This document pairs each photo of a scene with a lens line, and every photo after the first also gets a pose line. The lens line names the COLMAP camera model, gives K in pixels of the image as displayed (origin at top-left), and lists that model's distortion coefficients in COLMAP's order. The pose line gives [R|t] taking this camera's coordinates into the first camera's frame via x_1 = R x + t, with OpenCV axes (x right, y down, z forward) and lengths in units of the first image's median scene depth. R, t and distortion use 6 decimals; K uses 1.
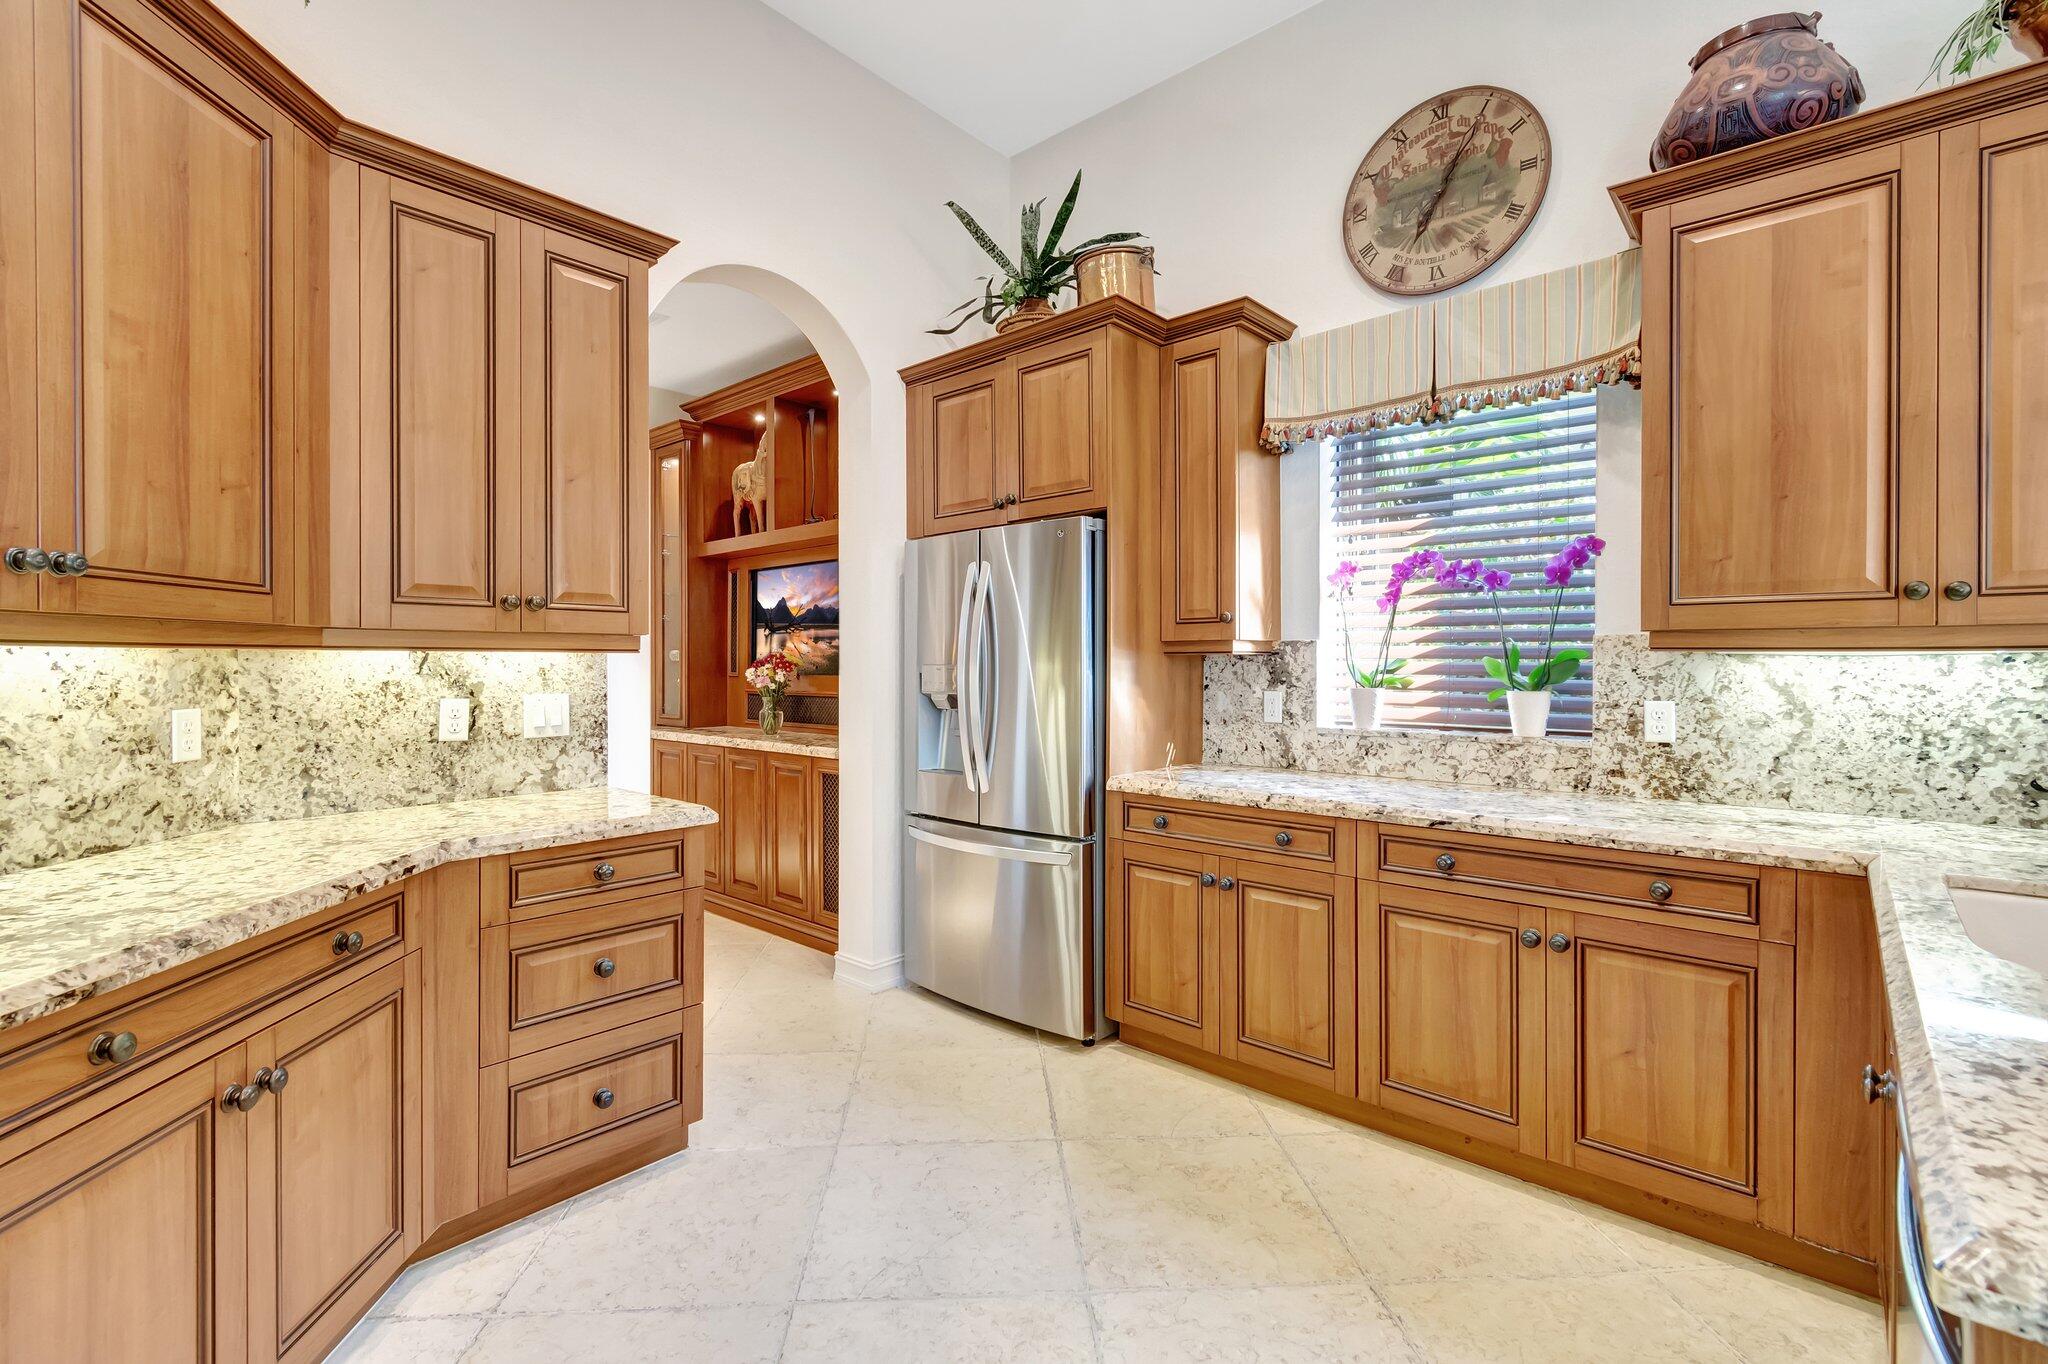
lens RADIAL K [[909.8, 0, 1021.9], [0, 909.8, 671.2], [0, 0, 1]] dist [0.004362, -0.002215]
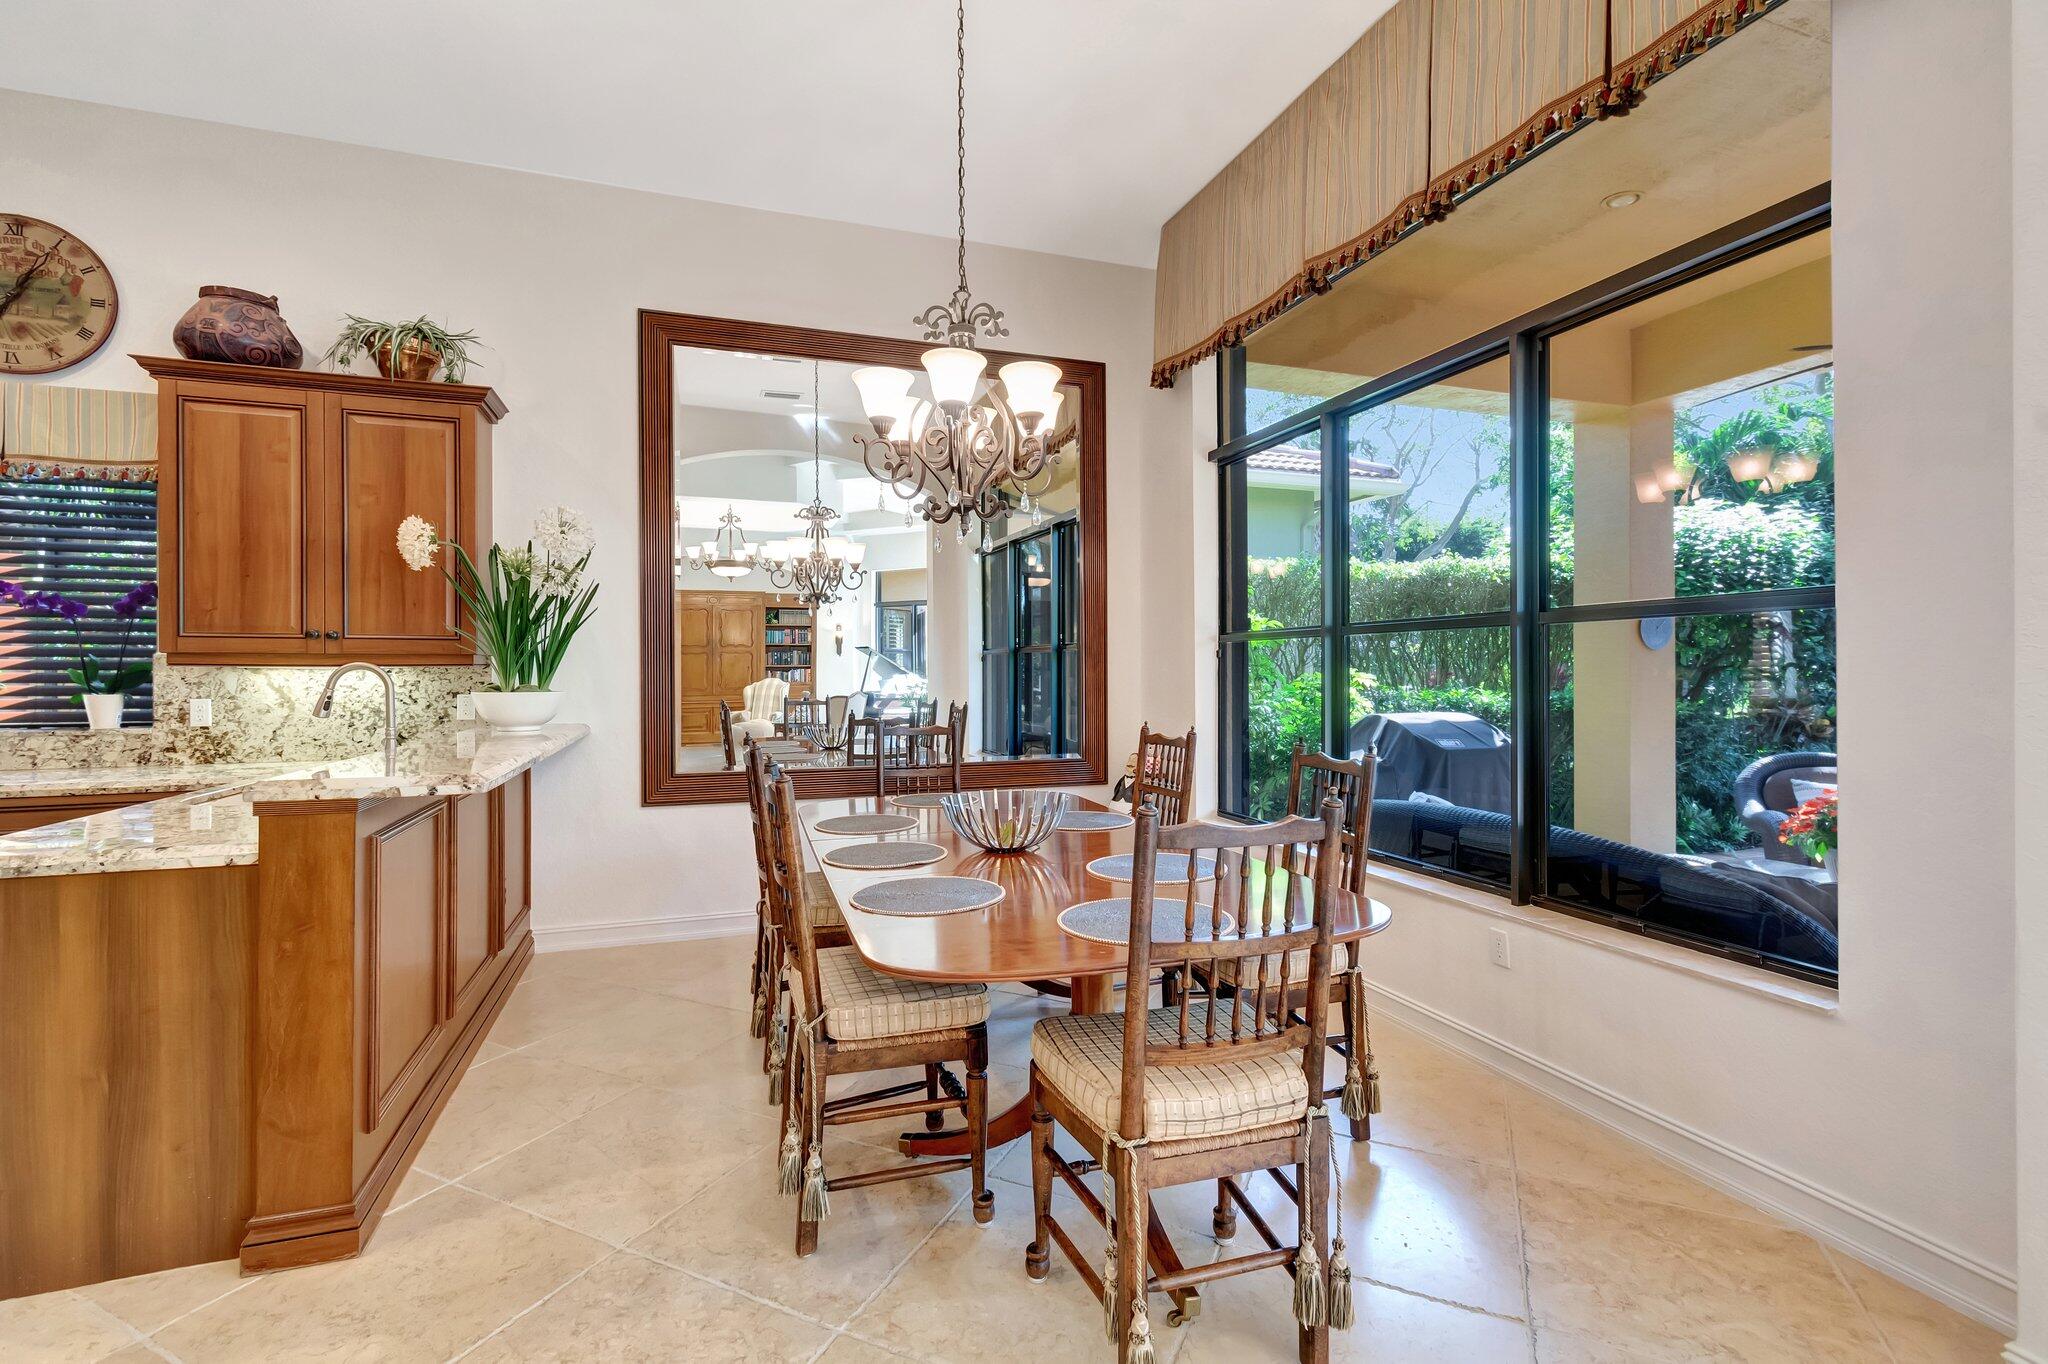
lens RADIAL K [[909.8, 0, 1030.2], [0, 909.8, 667.8], [0, 0, 1]] dist [0.004362, -0.002215]
pose [[0.475526, 0.002050, 0.879699, 0.031308], [0.009810, 0.999923, -0.007633, 0.006560], [-0.879647, 0.012259, 0.475469, -0.938851]]
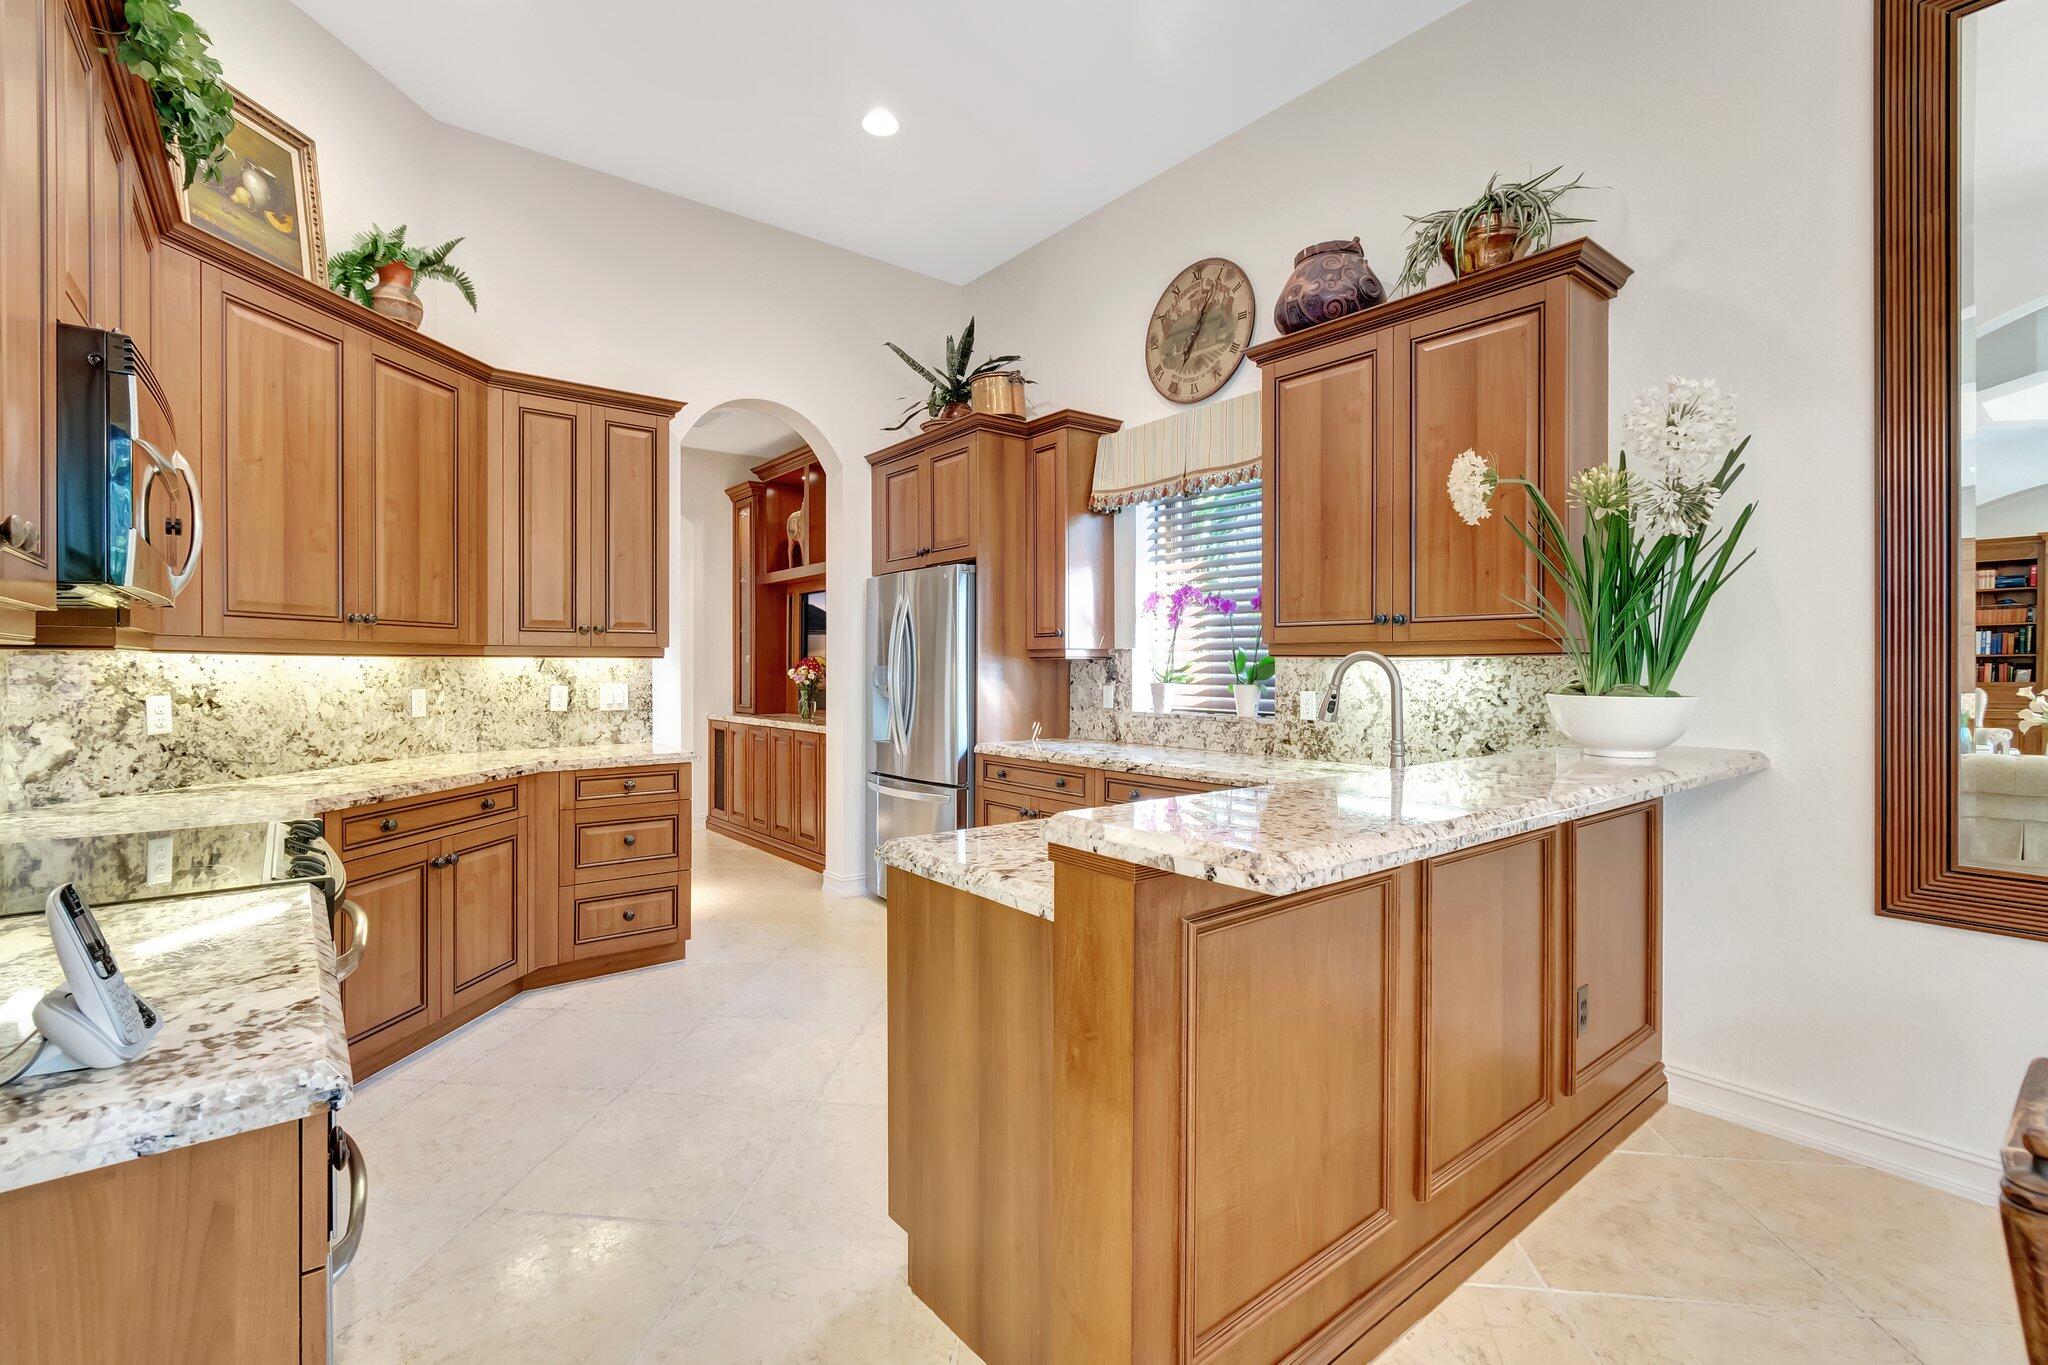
lens RADIAL K [[909.8, 0, 1011.2], [0, 909.8, 675.2], [0, 0, 1]] dist [0.004362, -0.002215]
pose [[0.985287, 0.002705, -0.170886, 0.496831], [-0.002388, 0.999995, 0.002059, 0.005140], [0.170891, -0.001621, 0.985289, -0.524724]]
